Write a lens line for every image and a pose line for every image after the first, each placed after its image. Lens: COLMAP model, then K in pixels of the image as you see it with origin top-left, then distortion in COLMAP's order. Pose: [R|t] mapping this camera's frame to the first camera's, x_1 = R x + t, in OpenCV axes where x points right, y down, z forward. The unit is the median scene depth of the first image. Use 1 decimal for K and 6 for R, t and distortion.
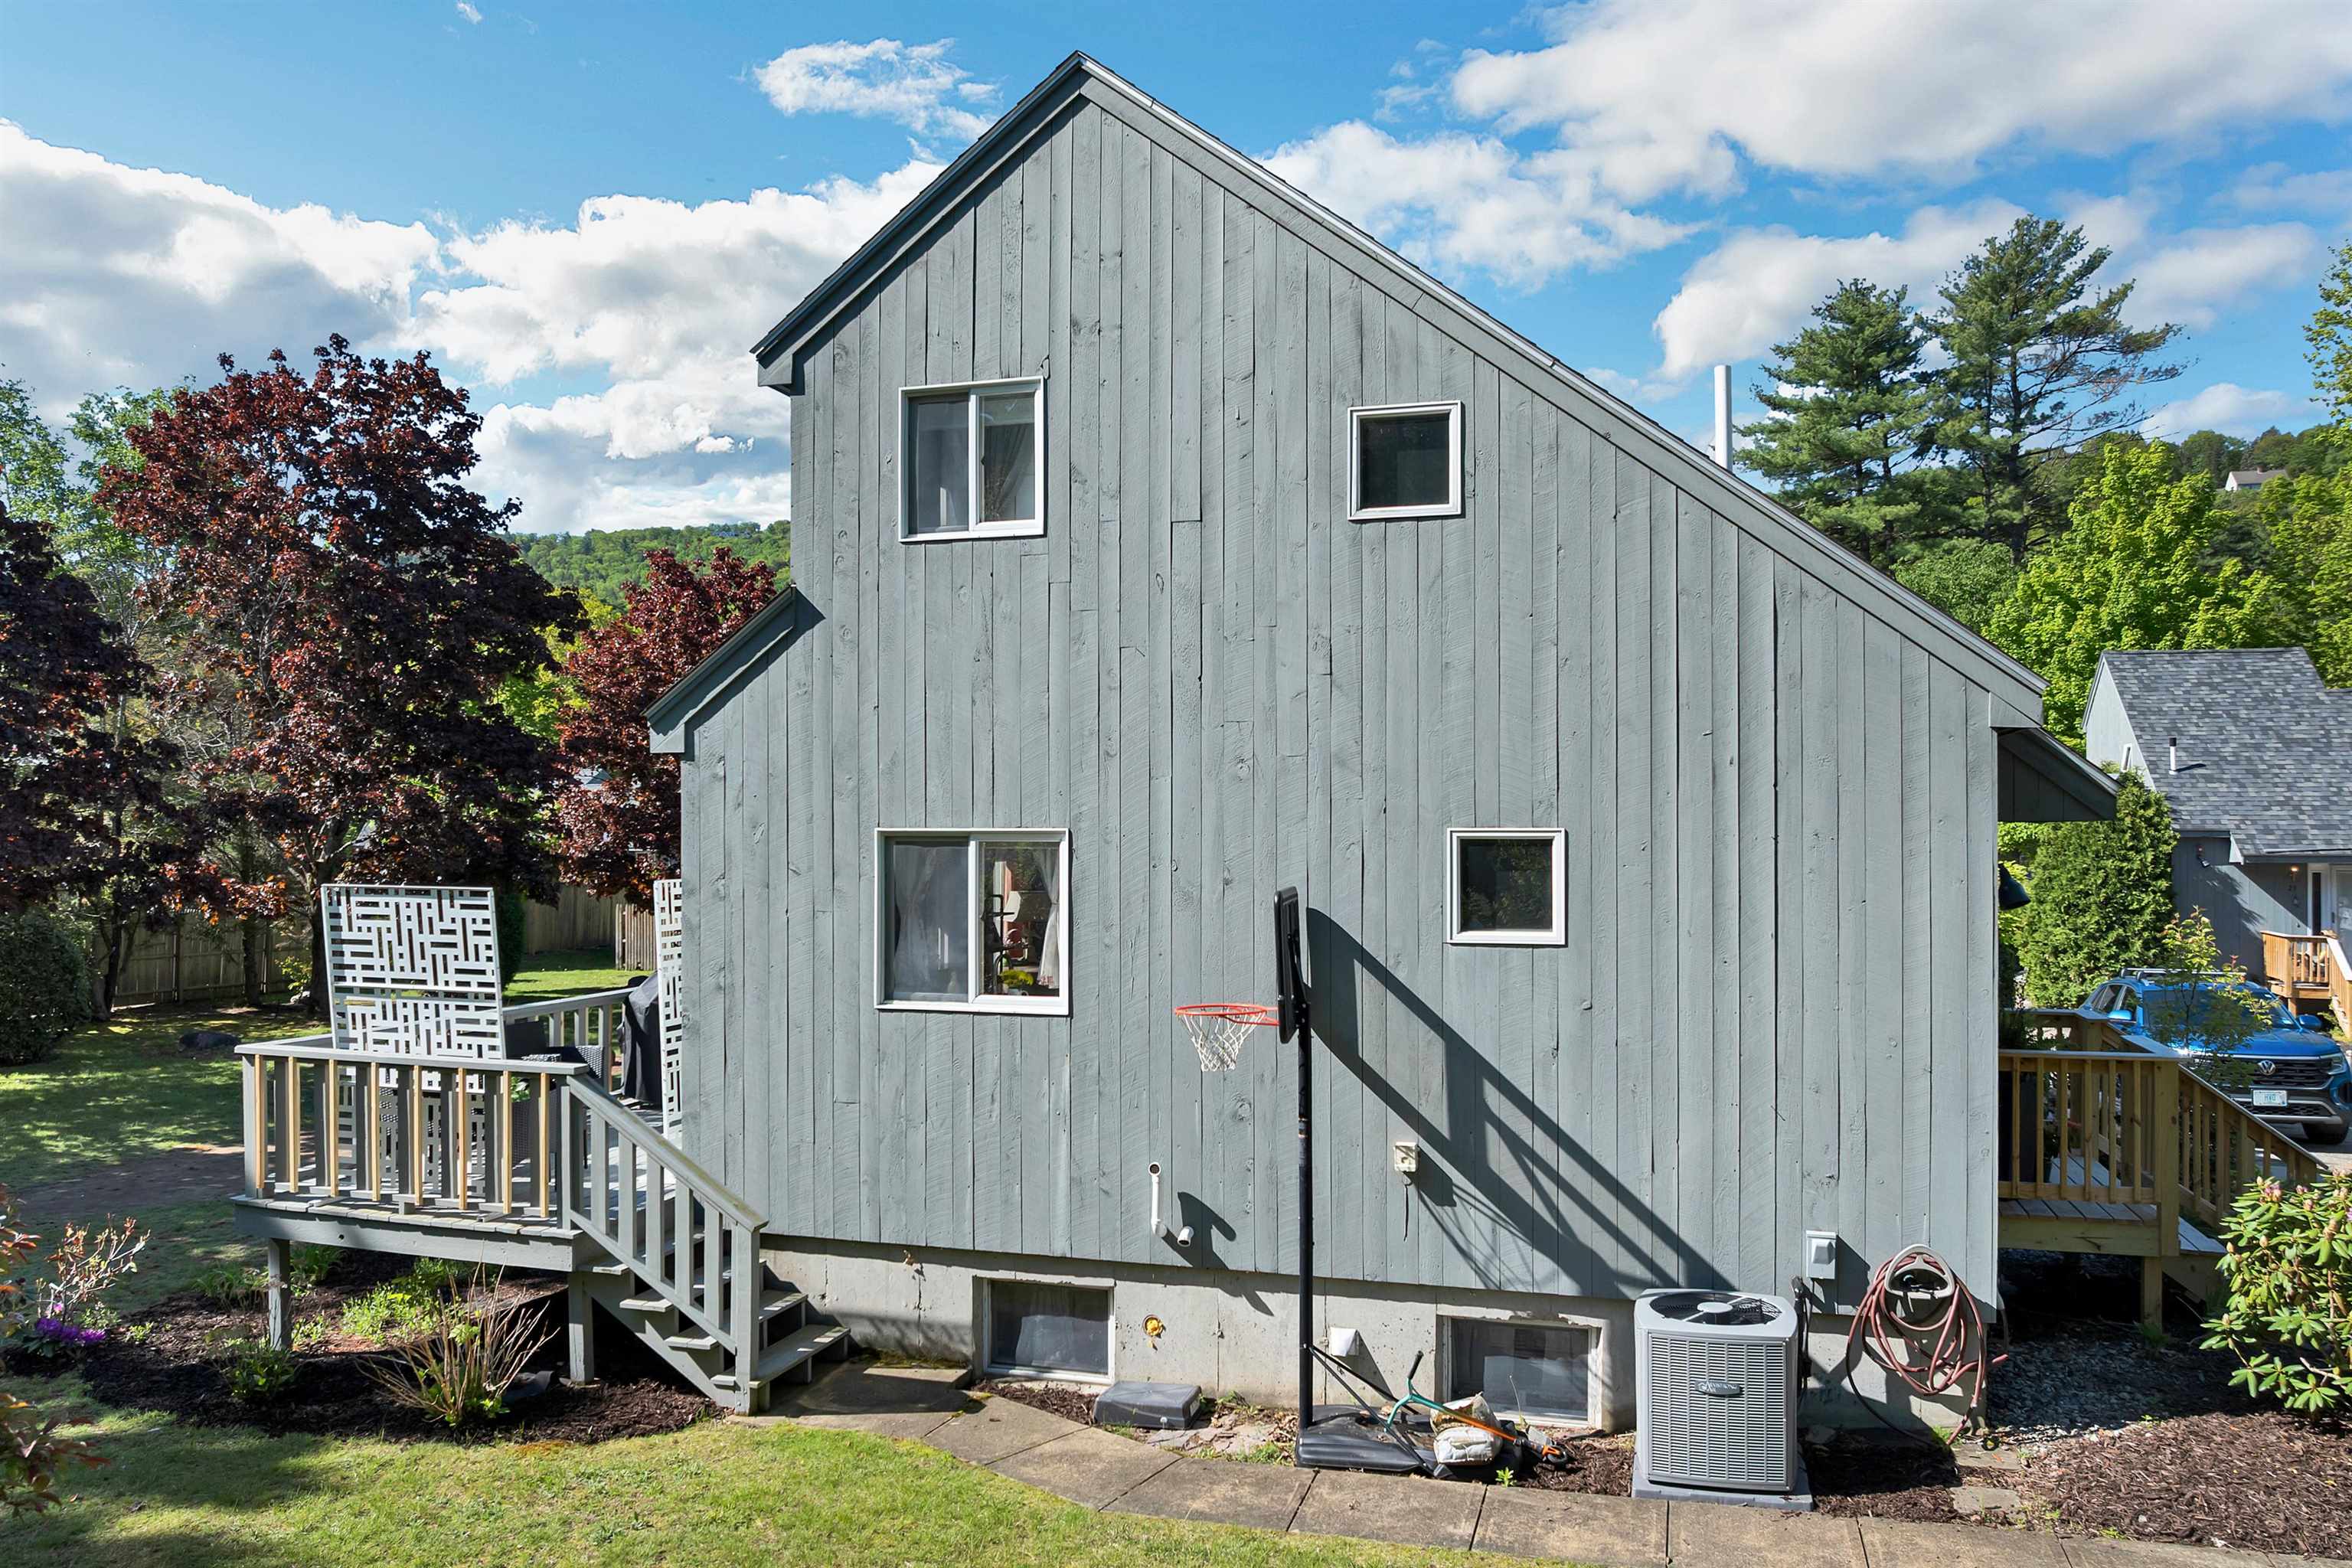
lens RADIAL K [[1701.9, 0, 1184.2], [0, 1701.9, 796.5], [0, 0, 1]] dist [-0.026942, -0.013652]
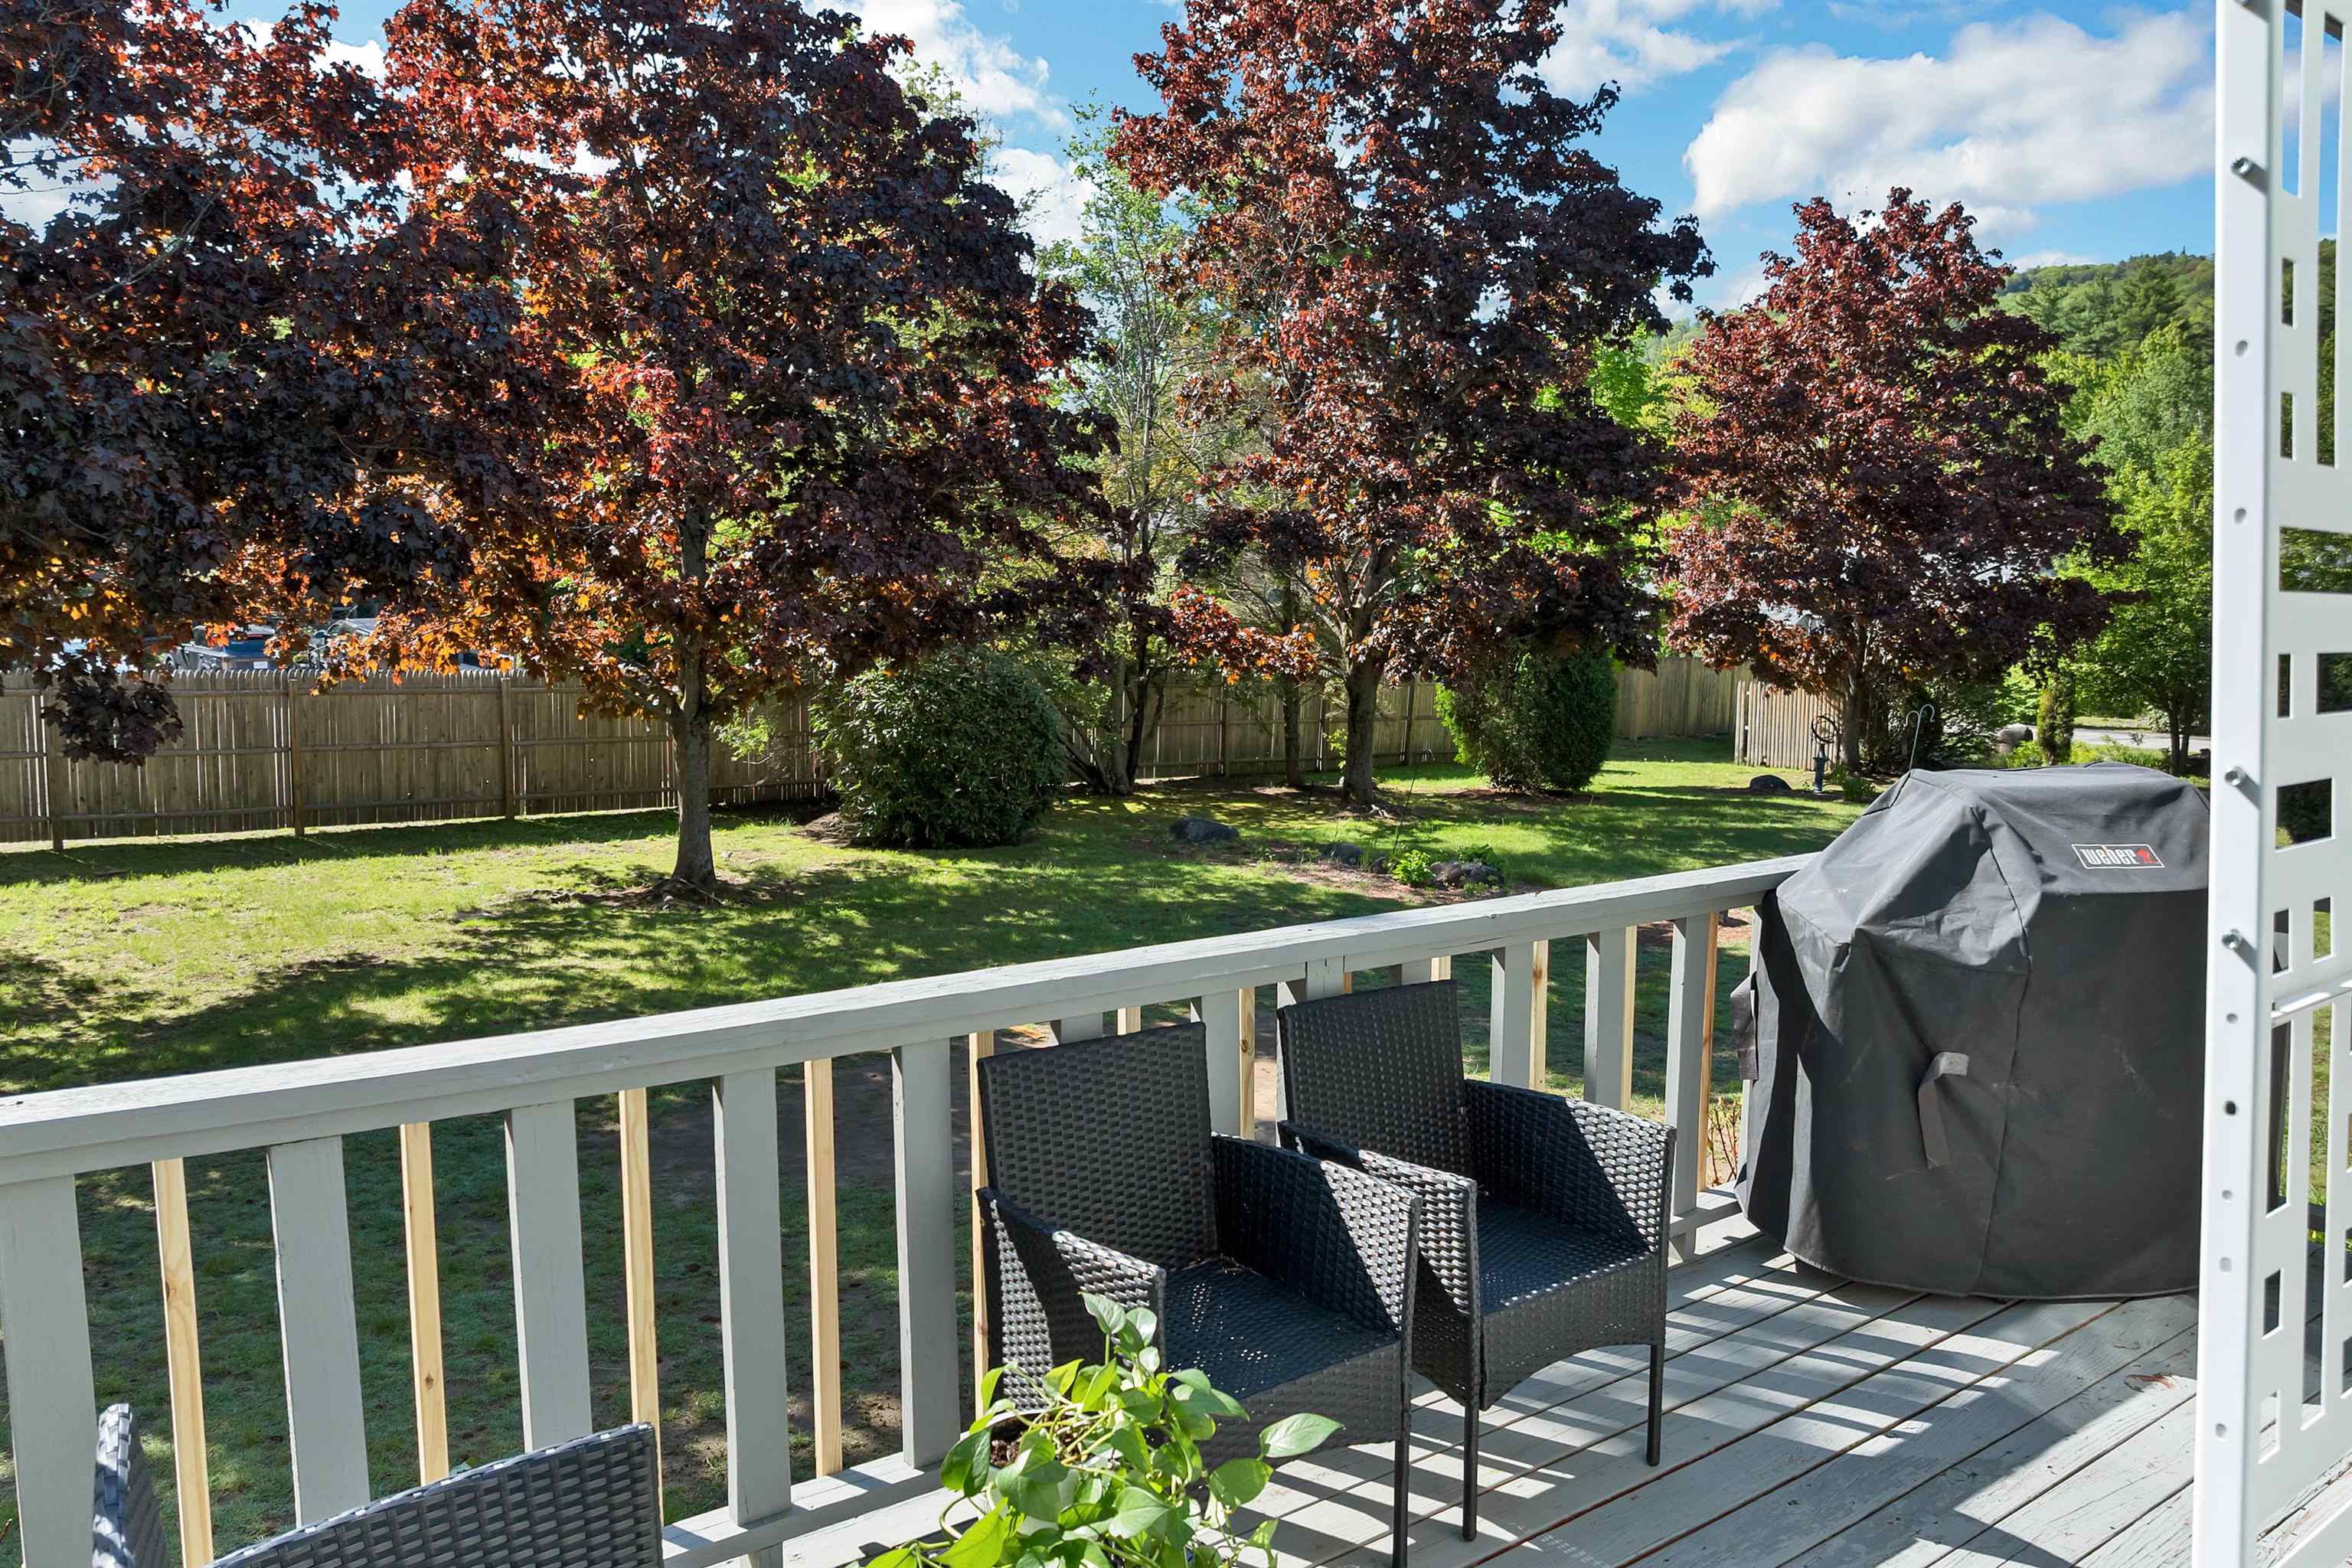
lens RADIAL K [[1701.9, 0, 1193.2], [0, 1701.9, 798.0], [0, 0, 1]] dist [-0.026942, -0.013652]
pose [[0.805623, 0.068113, -0.588500, -0.322548], [0.005102, 0.992534, 0.121861, 0.088780], [0.592407, -0.101177, 0.799260, 0.961667]]
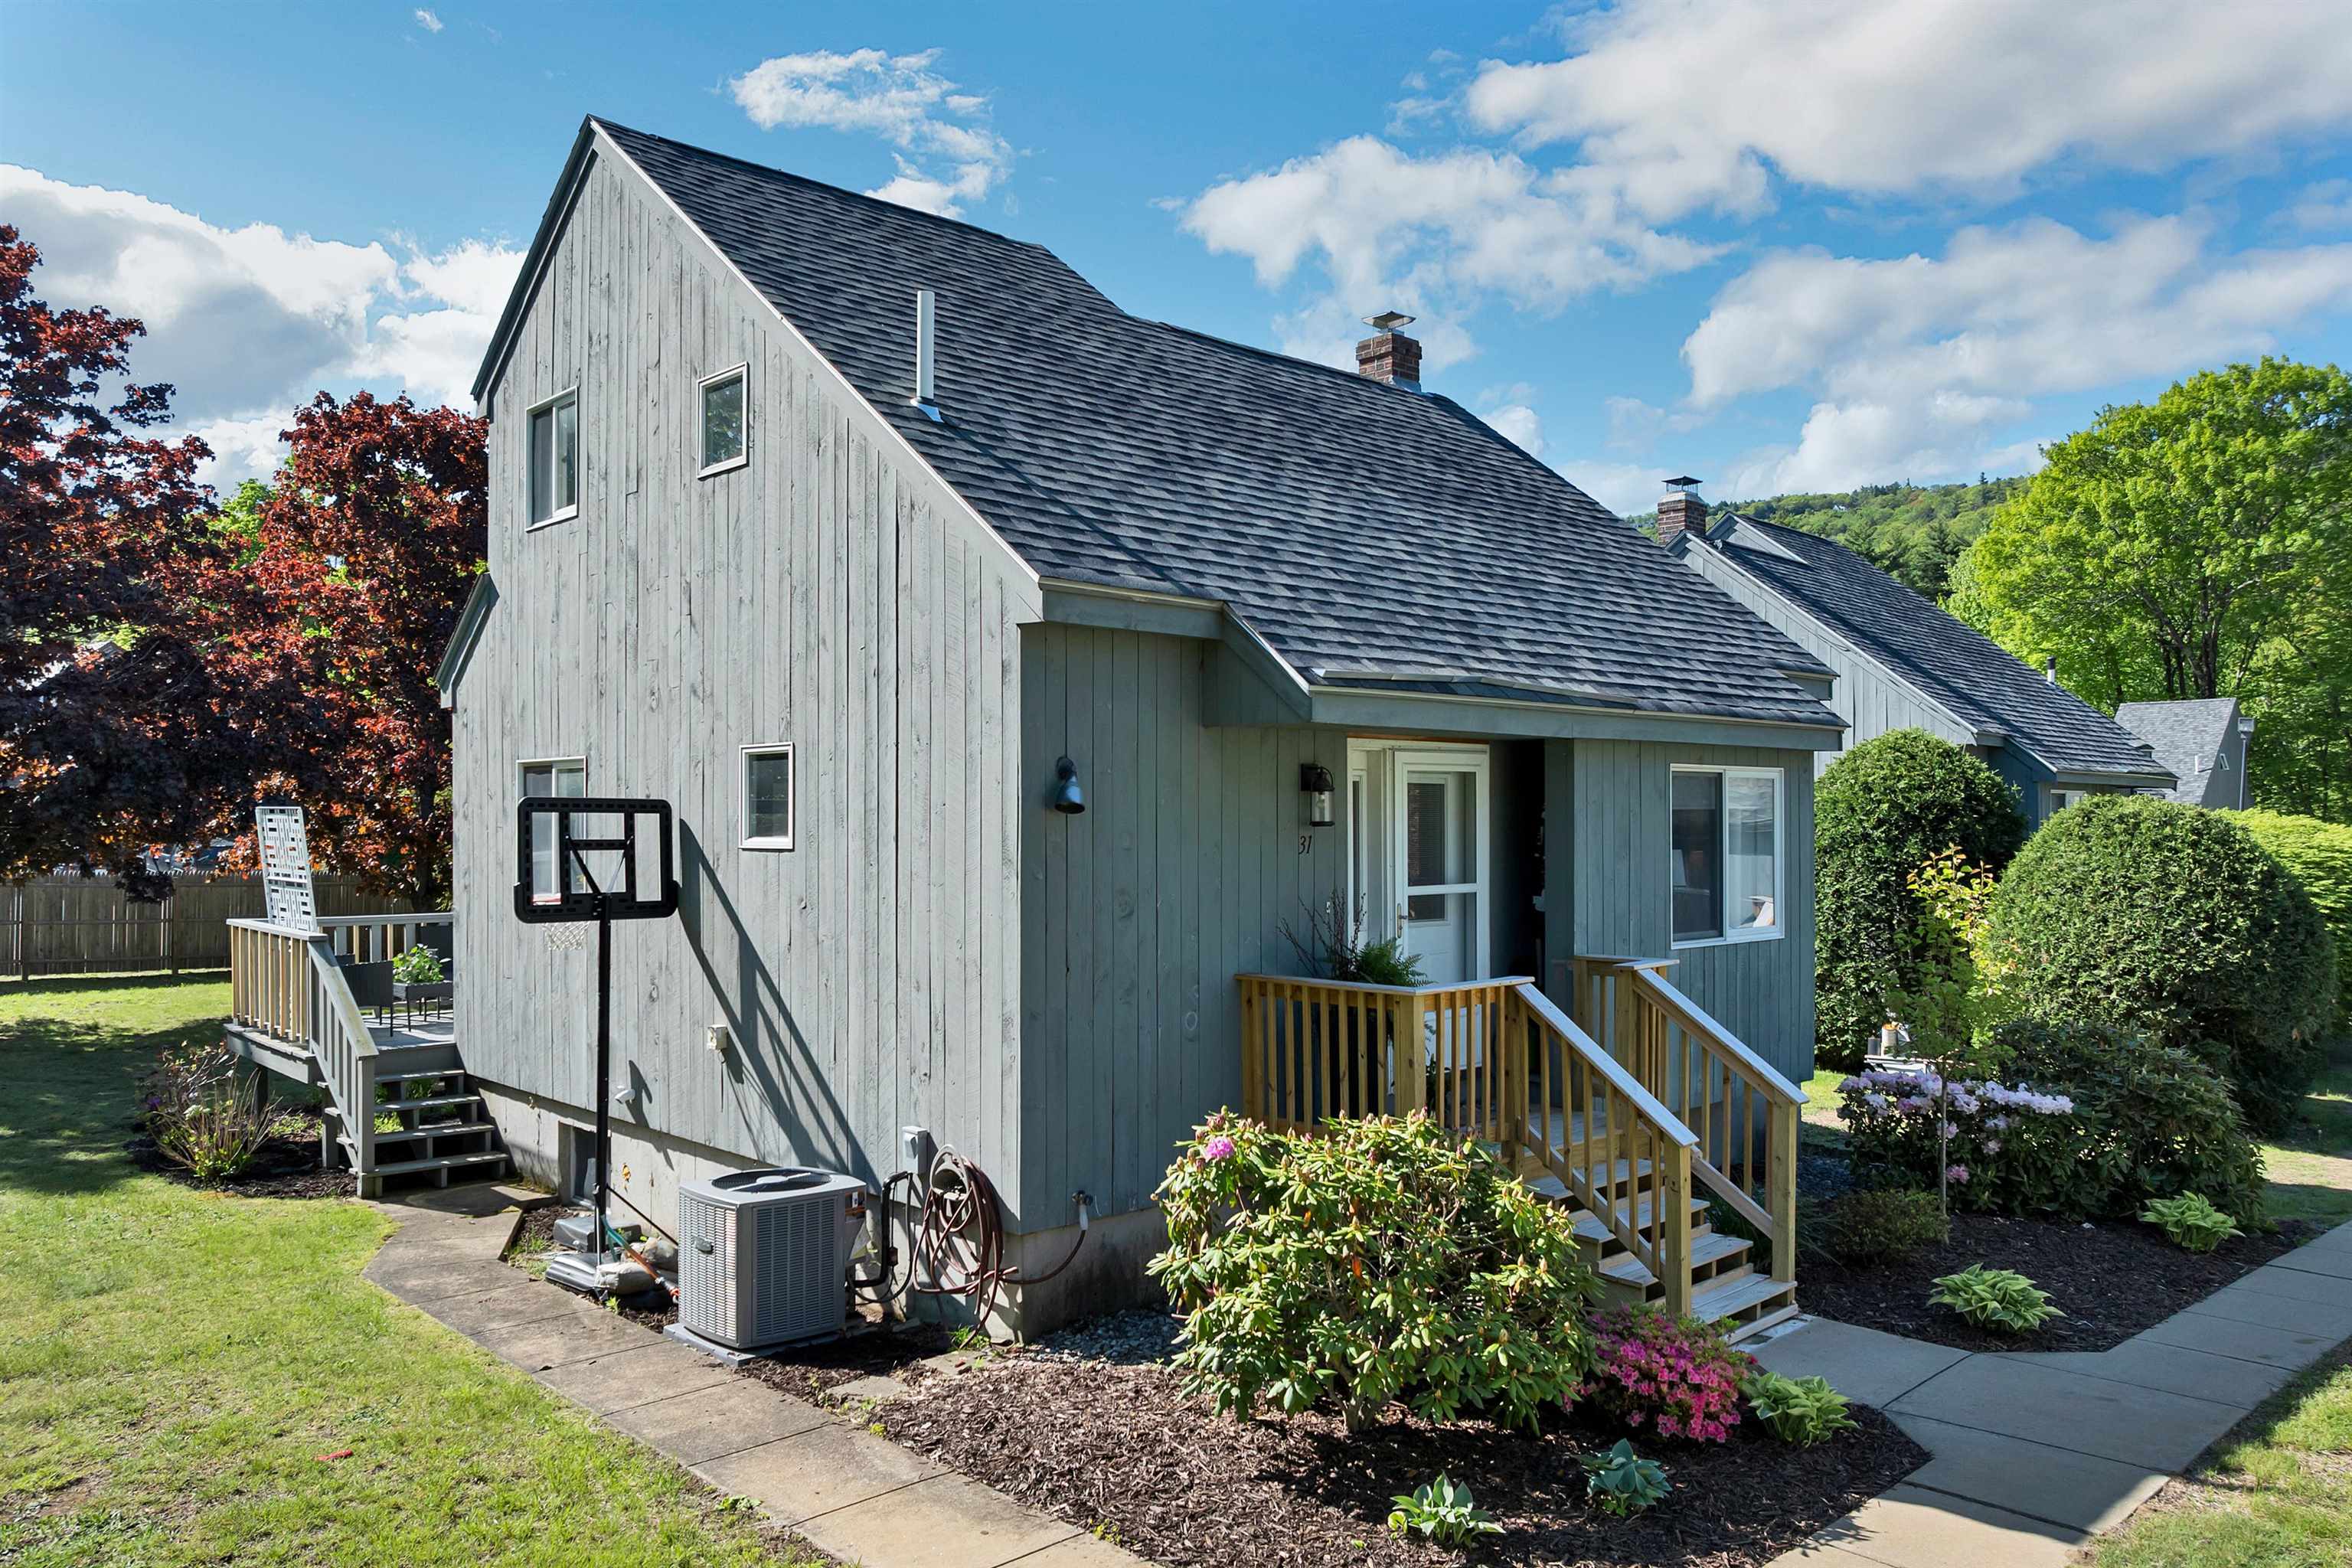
lens RADIAL K [[1701.9, 0, 1167.0], [0, 1701.9, 793.1], [0, 0, 1]] dist [-0.026942, -0.013652]
pose [[0.858183, -0.008572, -0.513273, 0.886877], [0.009375, 0.999956, -0.001024, 0.049320], [0.513258, -0.003933, 0.858225, 0.169651]]
